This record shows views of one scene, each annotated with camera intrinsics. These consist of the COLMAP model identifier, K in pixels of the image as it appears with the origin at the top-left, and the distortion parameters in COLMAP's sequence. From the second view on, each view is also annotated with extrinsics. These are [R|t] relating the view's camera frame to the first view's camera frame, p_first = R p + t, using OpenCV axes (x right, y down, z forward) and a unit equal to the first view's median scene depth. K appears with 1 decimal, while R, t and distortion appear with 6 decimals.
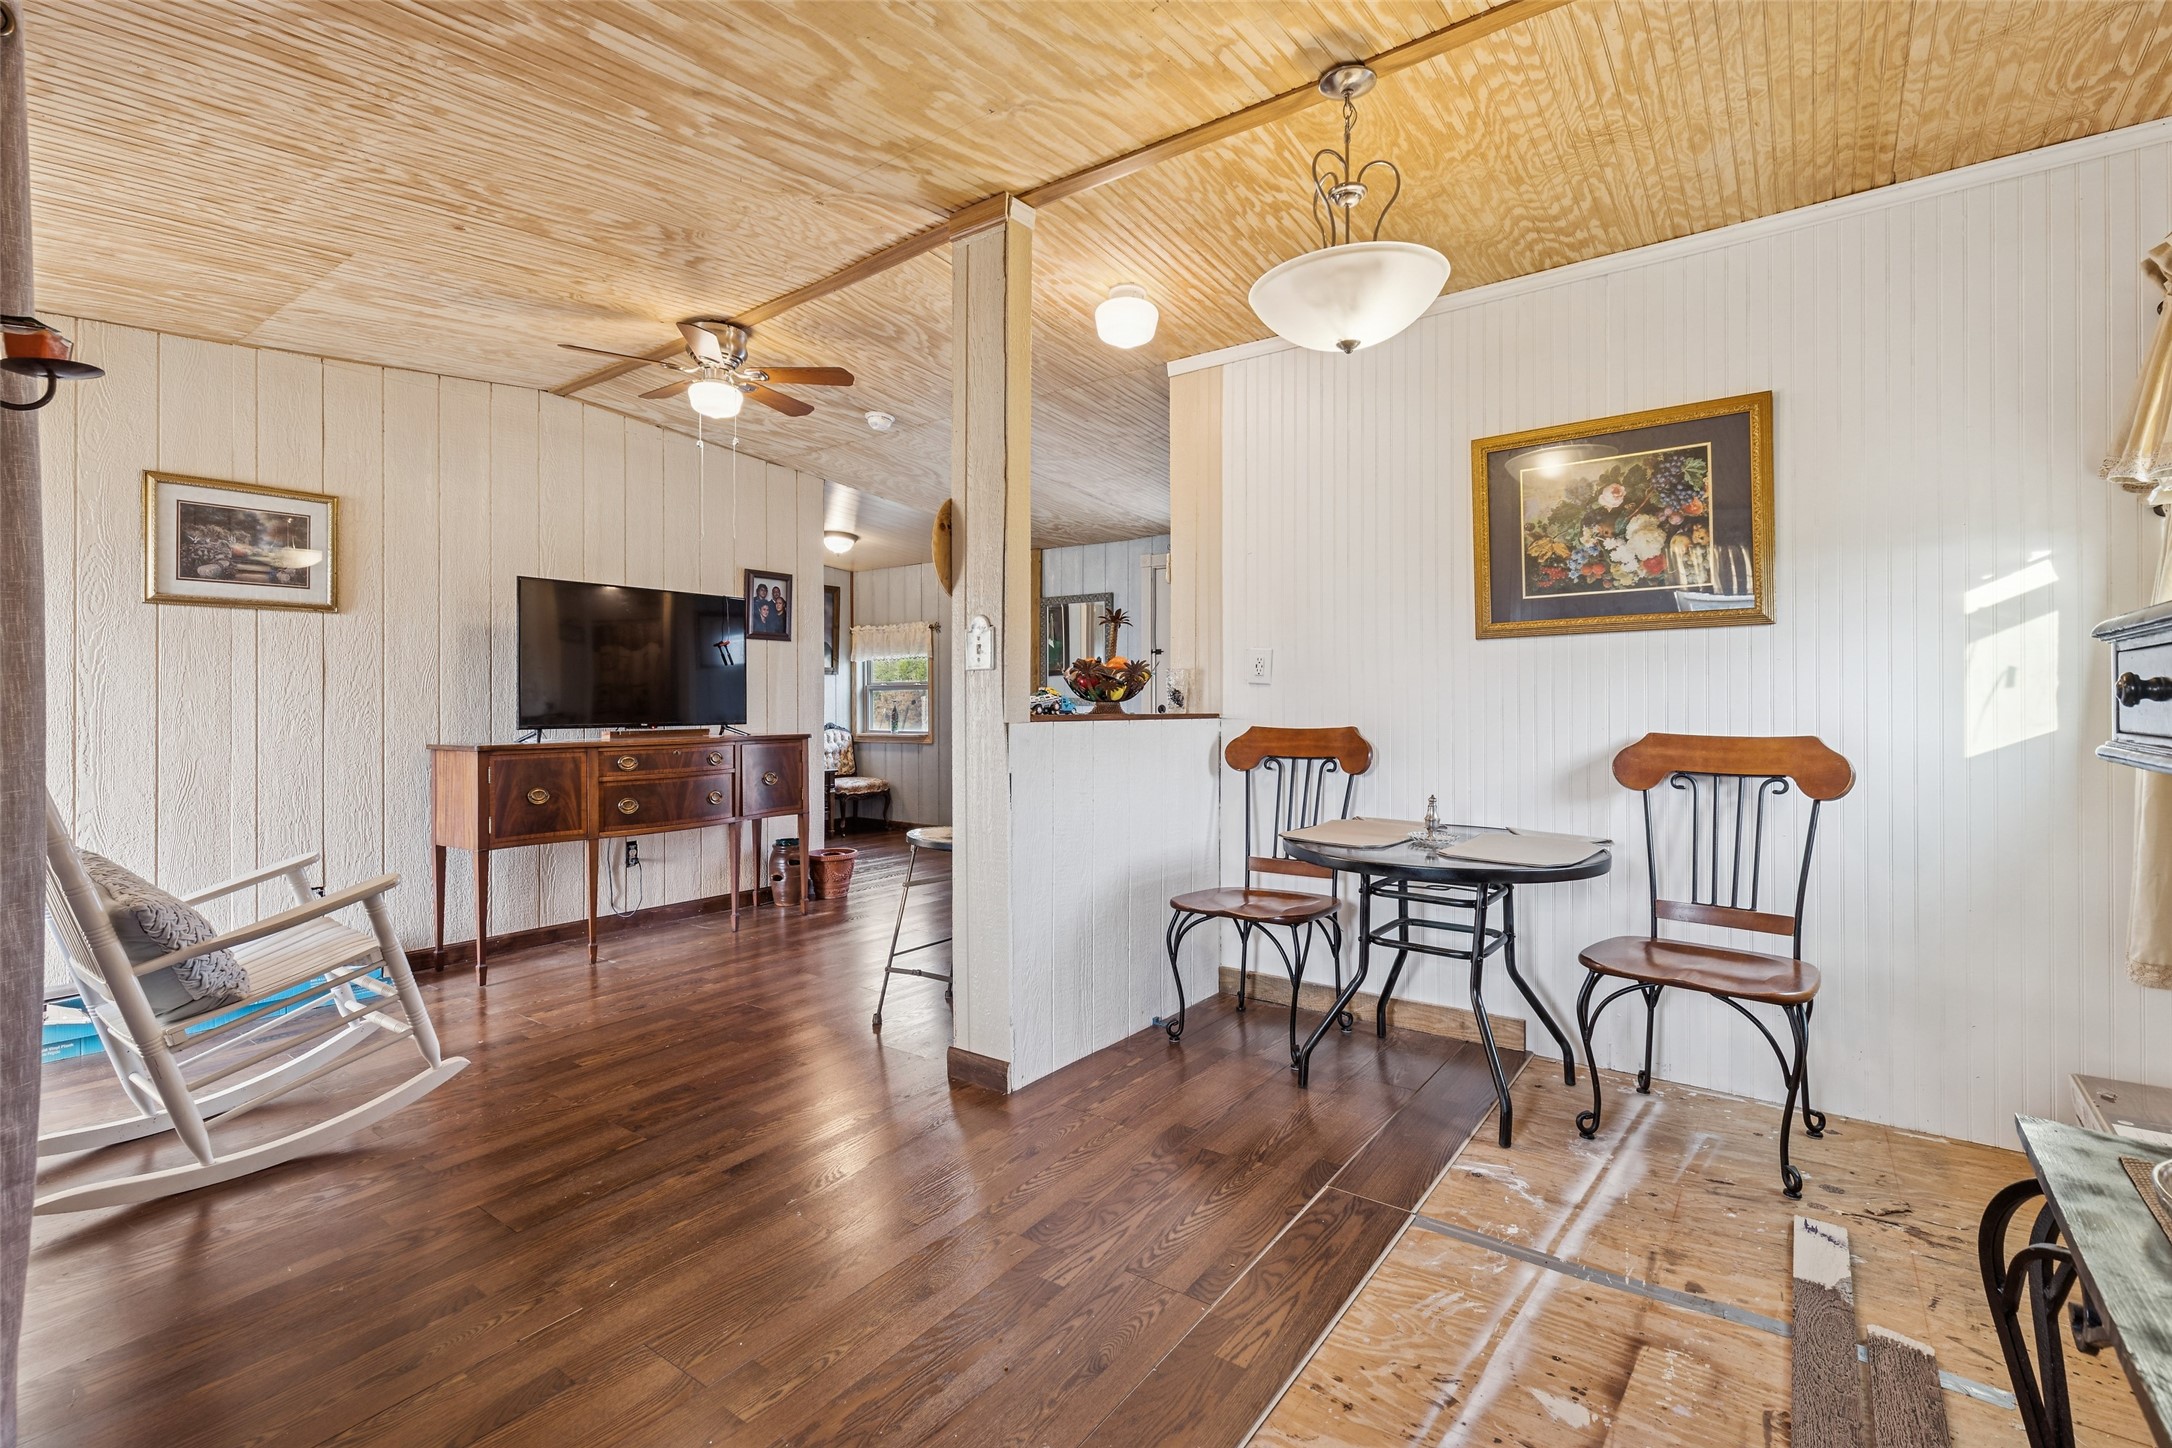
lens RADIAL K [[973.5, 0, 1086.8], [0, 973.5, 708.0], [0, 0, 1]] dist [0.000299, -0.000156]
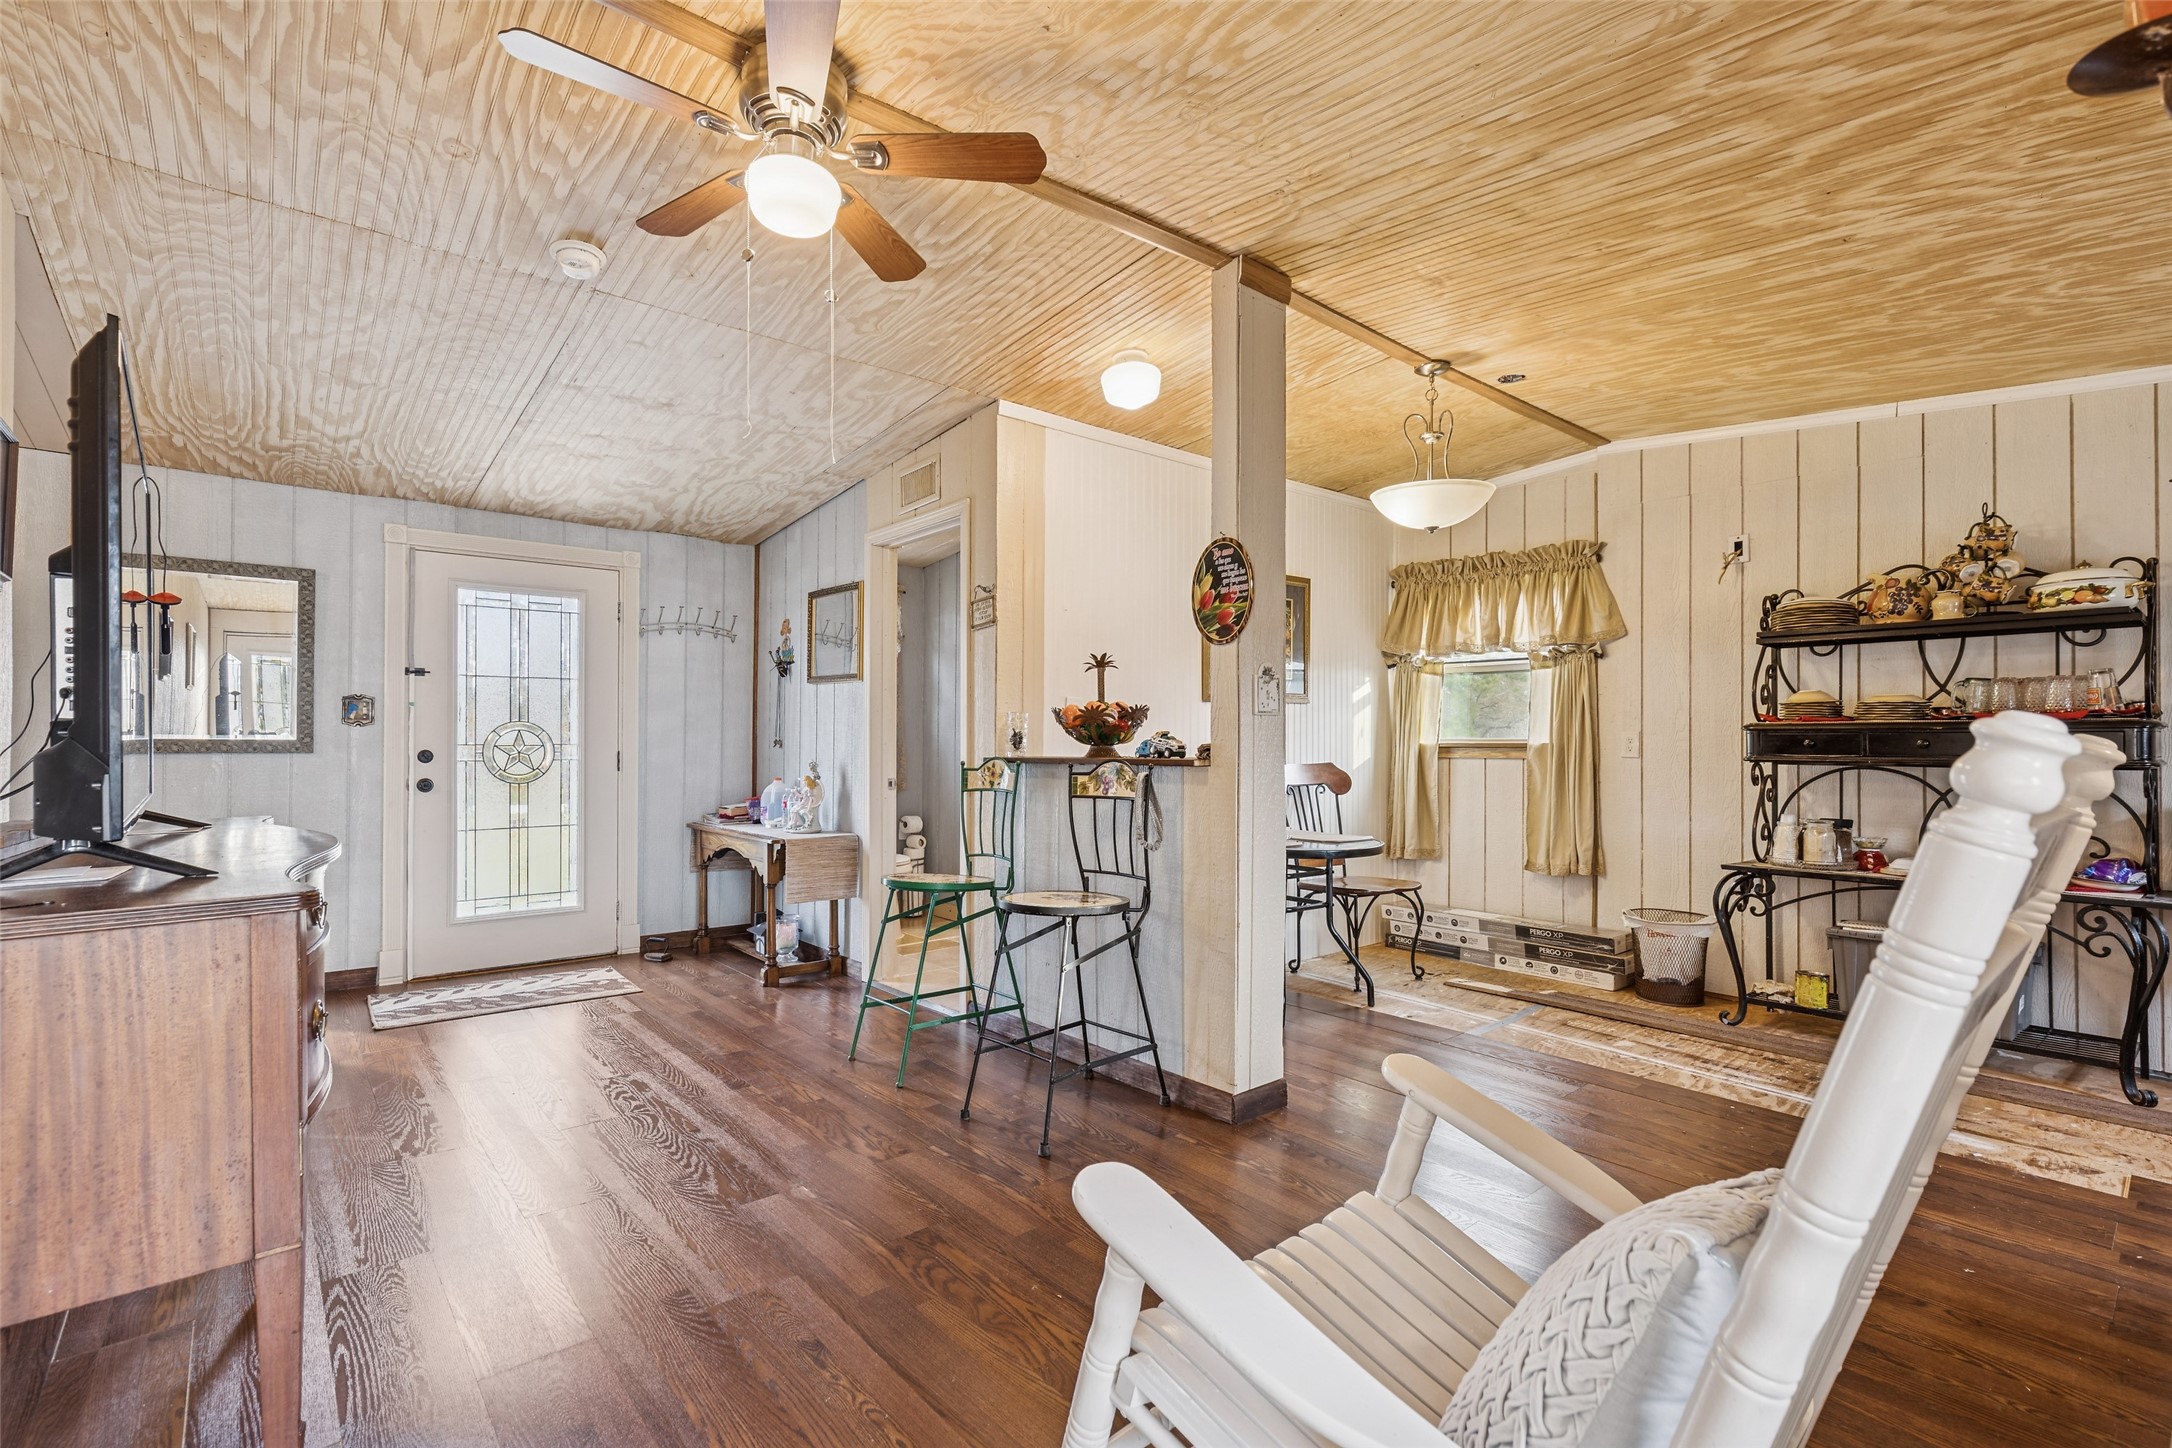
lens RADIAL K [[976.0, 0, 1092.3], [0, 976.0, 740.5], [0, 0, 1]] dist [0.000865, 0.000176]
pose [[0.227211, 0.006251, 0.973825, -1.361094], [-0.000294, 0.999980, -0.006351, -0.001503], [-0.973845, 0.001156, 0.227208, 1.101681]]
